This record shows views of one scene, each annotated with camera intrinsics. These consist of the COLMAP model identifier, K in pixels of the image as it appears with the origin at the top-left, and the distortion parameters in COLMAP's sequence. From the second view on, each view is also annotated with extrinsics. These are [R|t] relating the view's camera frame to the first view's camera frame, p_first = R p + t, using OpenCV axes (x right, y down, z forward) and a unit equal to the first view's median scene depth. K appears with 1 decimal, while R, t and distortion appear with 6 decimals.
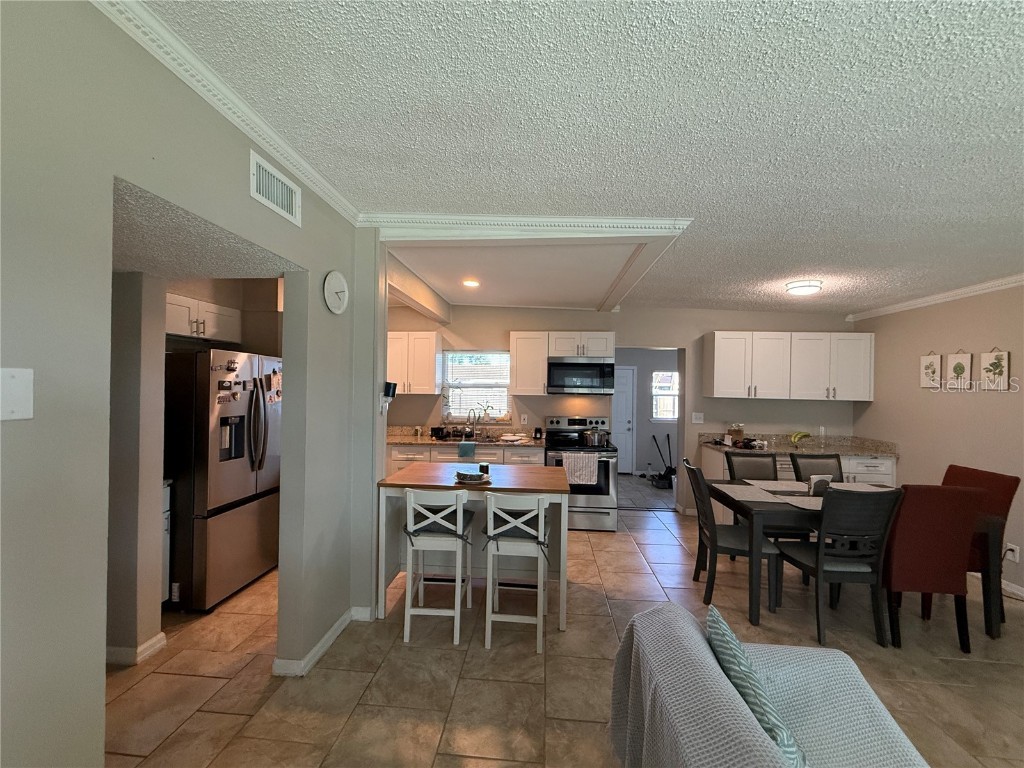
lens RADIAL K [[408.7, 0, 510.1], [0, 408.7, 384.1], [0, 0, 1]] dist [0.000343, 0.000239]
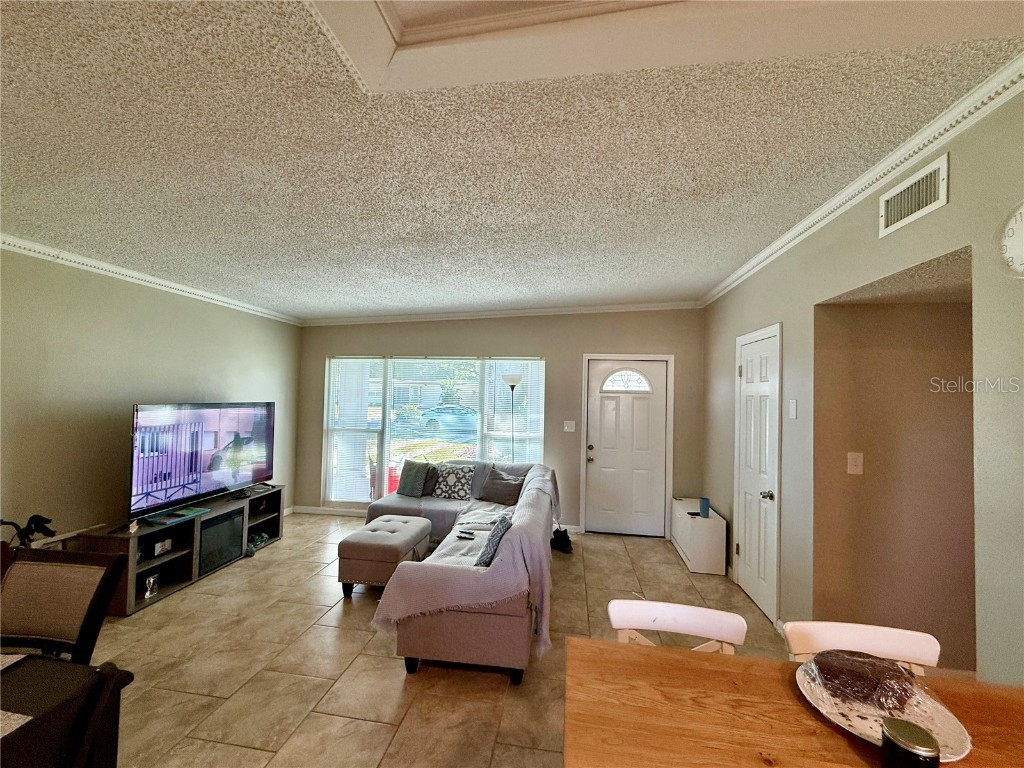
lens RADIAL K [[412.3, 0, 512.0], [0, 412.3, 384.0], [0, 0, 1]] dist [-0.000366, 0.000021]
pose [[-0.997120, -0.039227, 0.064912, 0.144429], [-0.041257, 0.998691, -0.030228, -0.000229], [-0.063641, -0.032819, -0.997433, 1.209198]]
